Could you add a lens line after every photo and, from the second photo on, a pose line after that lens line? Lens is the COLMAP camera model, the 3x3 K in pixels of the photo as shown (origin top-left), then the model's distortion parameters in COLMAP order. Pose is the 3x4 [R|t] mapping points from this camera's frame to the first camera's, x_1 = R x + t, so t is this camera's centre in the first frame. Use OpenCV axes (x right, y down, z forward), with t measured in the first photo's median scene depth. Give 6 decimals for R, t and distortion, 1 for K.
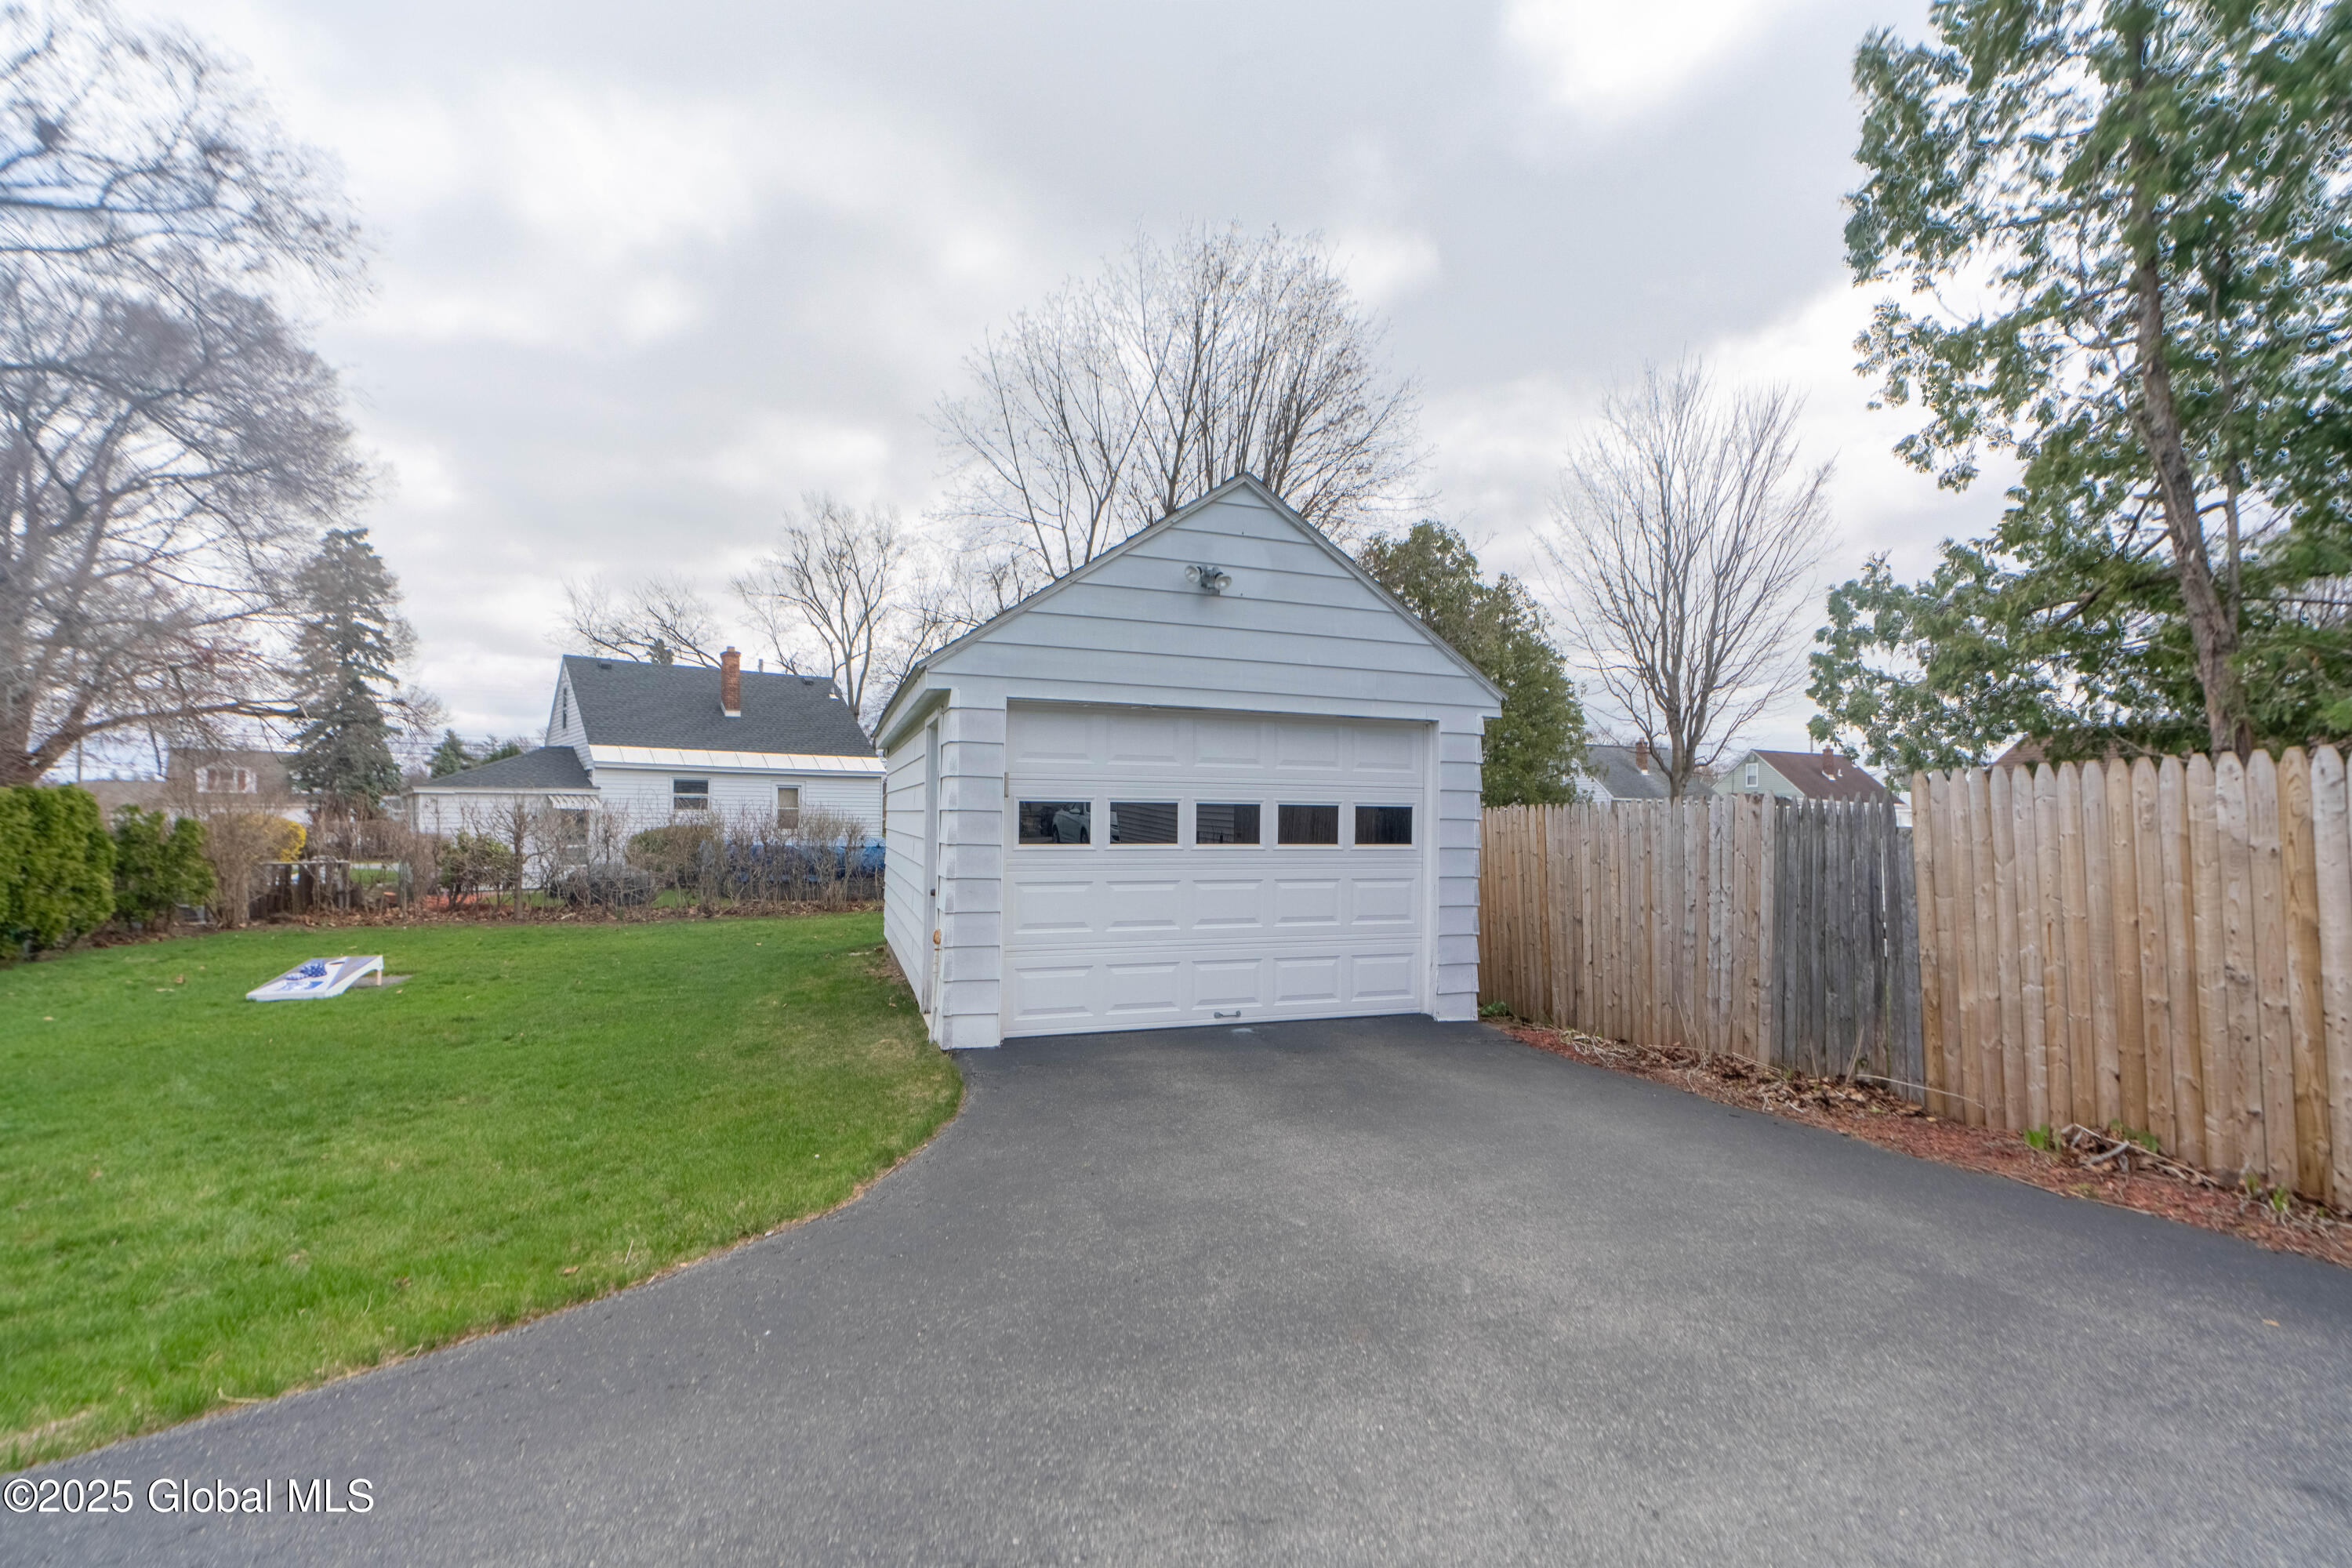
lens RADIAL K [[1026.5, 0, 1179.9], [0, 1026.5, 819.2], [0, 0, 1]] dist [0.000760, -0.000053]
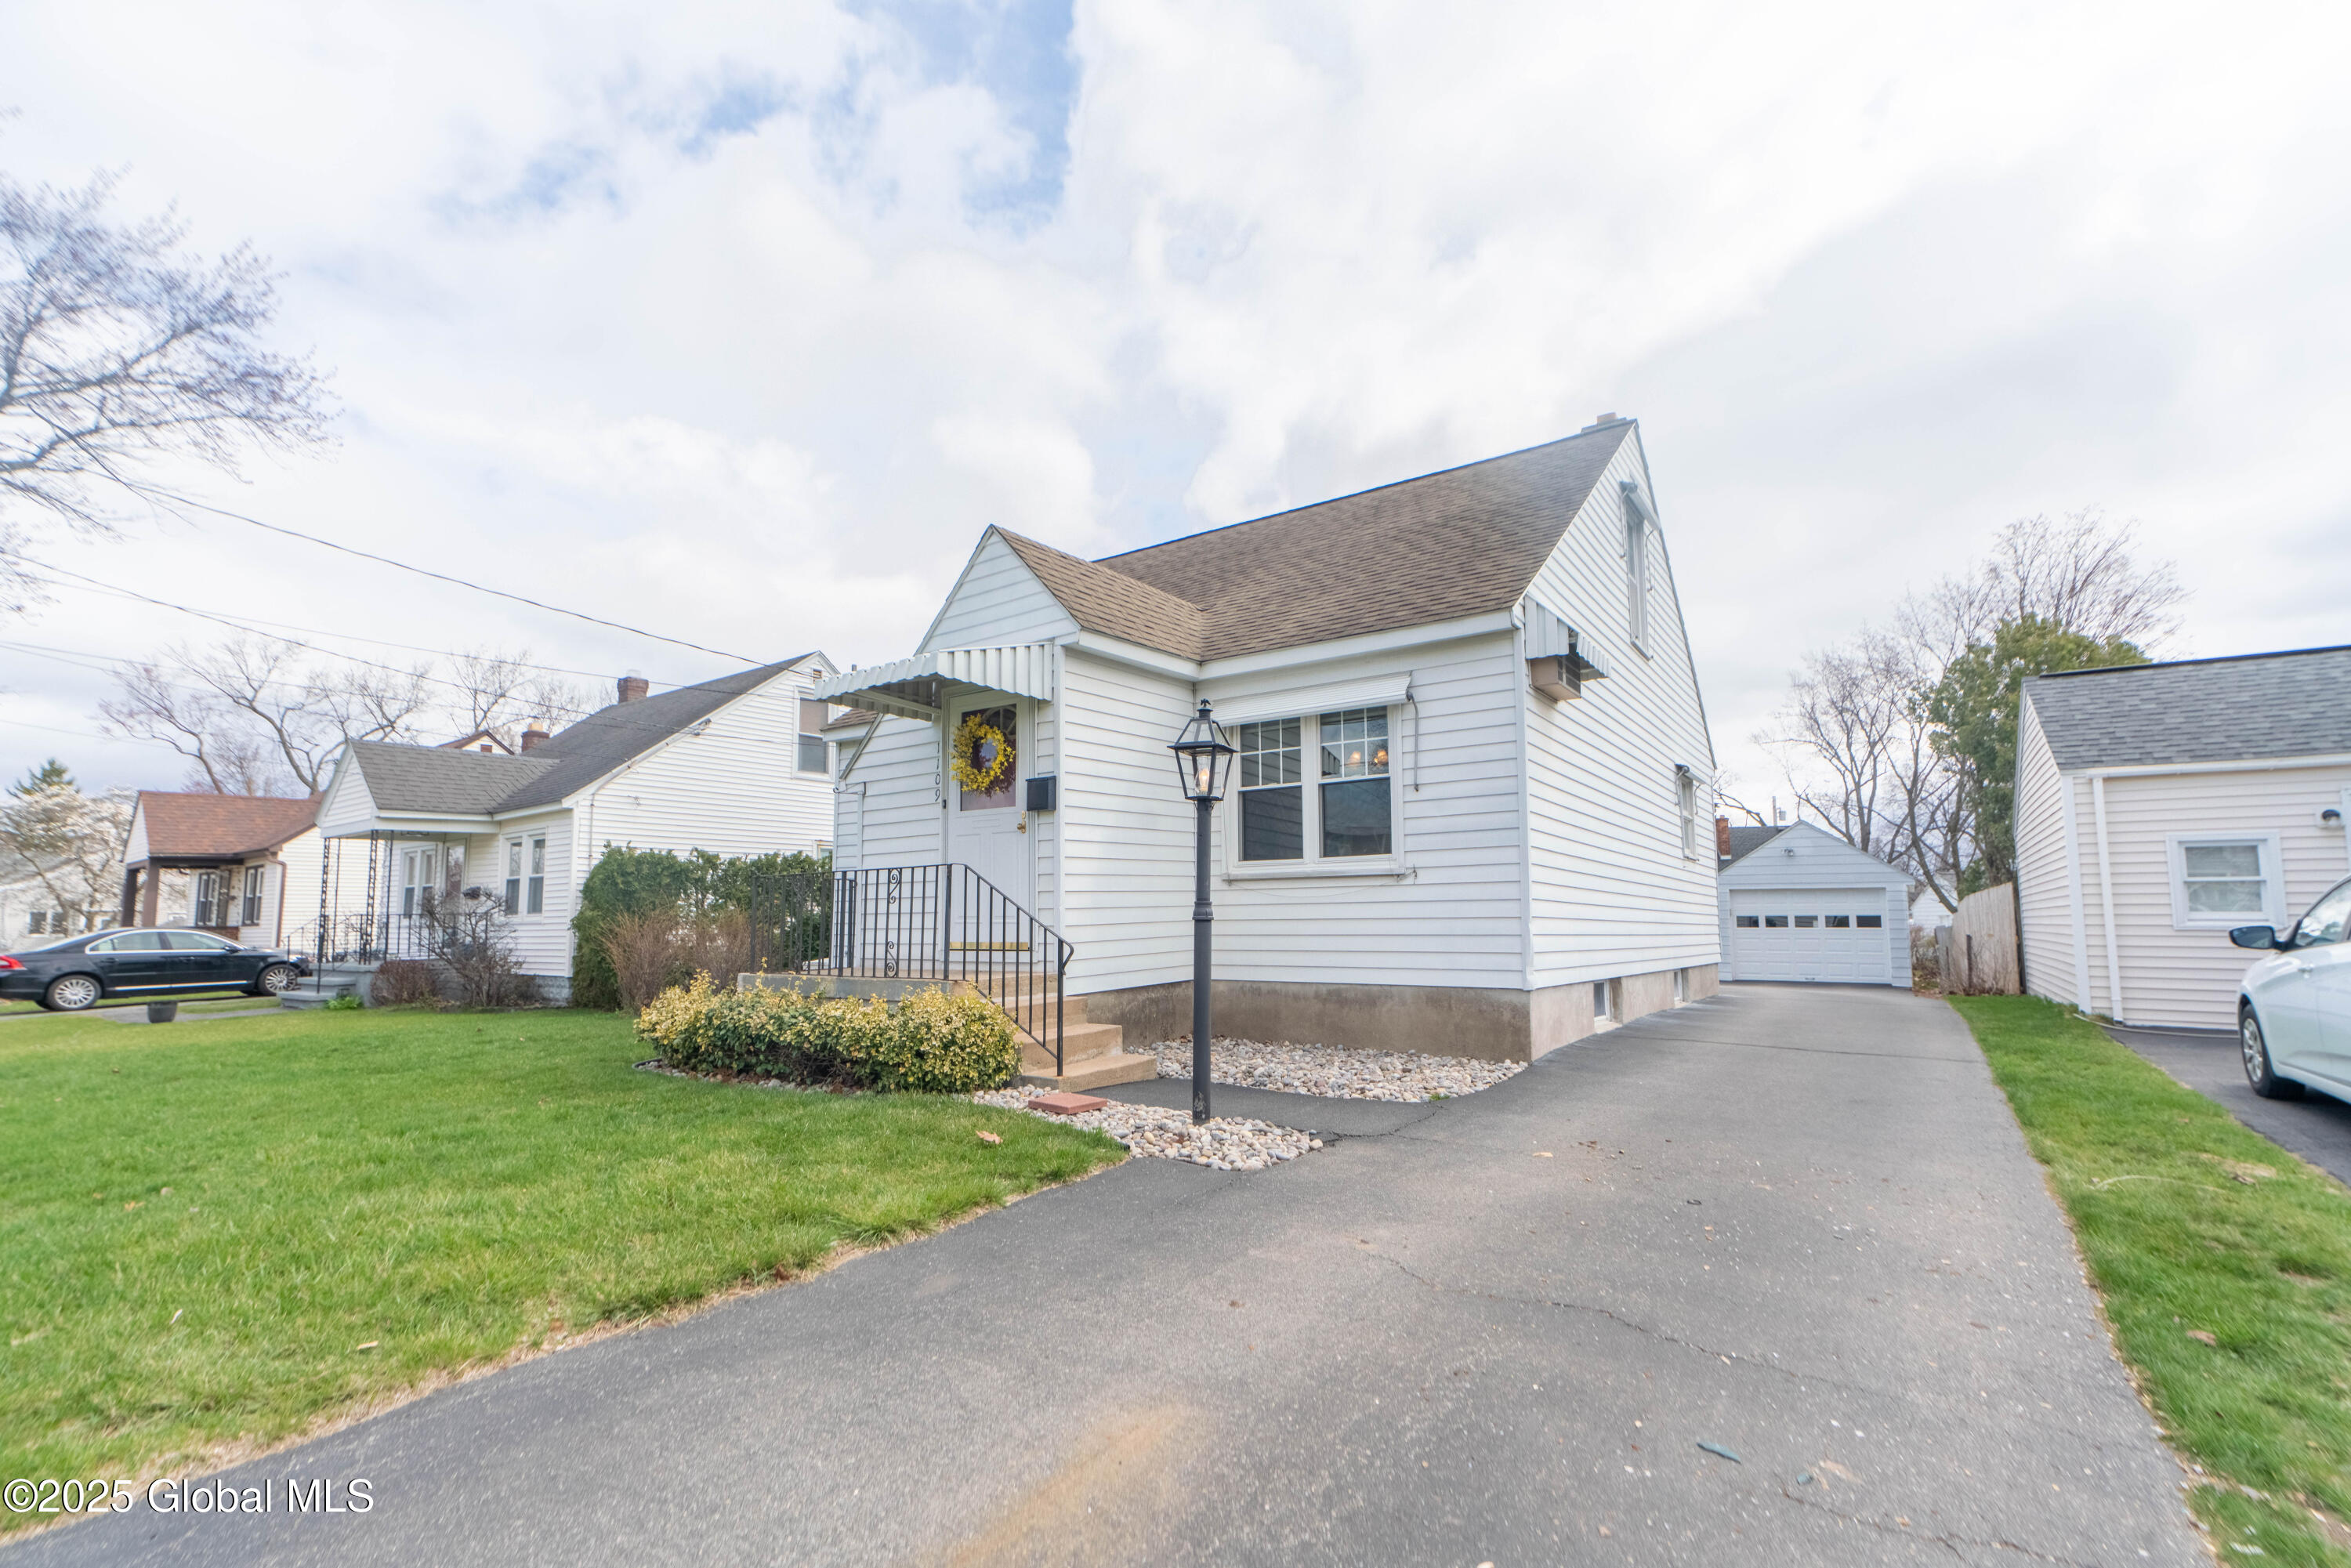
lens RADIAL K [[1052.6, 0, 1171.6], [0, 1052.6, 821.8], [0, 0, 1]] dist [-0.001493, 0.004986]
pose [[0.577685, -0.096719, -0.810510, 1.600125], [0.010694, 0.993767, -0.110966, 0.038260], [0.816190, 0.055436, 0.575118, -2.596720]]
